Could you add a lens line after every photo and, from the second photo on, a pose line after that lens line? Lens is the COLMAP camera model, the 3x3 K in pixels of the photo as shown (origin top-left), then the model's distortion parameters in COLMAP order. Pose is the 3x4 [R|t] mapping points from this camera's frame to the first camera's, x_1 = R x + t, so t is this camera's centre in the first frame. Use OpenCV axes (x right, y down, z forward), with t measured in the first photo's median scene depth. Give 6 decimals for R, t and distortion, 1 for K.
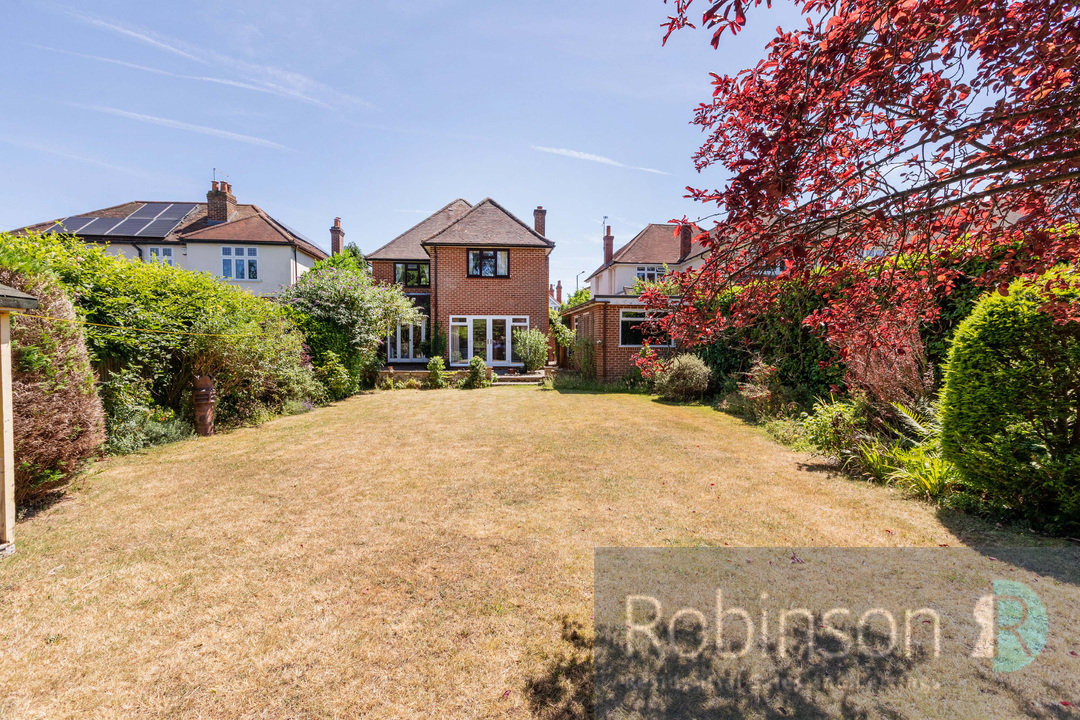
lens RADIAL K [[475.9, 0, 535.6], [0, 475.9, 363.6], [0, 0, 1]] dist [-0.012386, 0.000005]
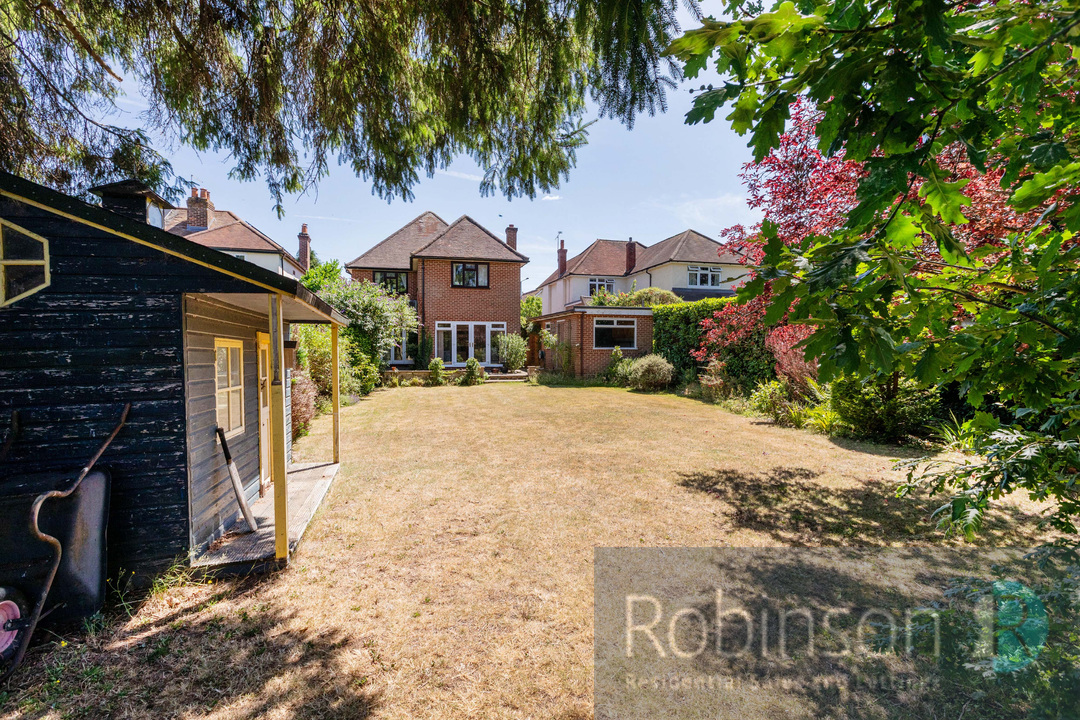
lens RADIAL K [[475.9, 0, 543.1], [0, 475.9, 356.9], [0, 0, 1]] dist [-0.012386, 0.000005]
pose [[0.987712, -0.004709, 0.156213, -0.135599], [0.007982, 0.999762, -0.020326, 0.008018], [-0.156080, 0.021323, 0.987514, -0.166304]]
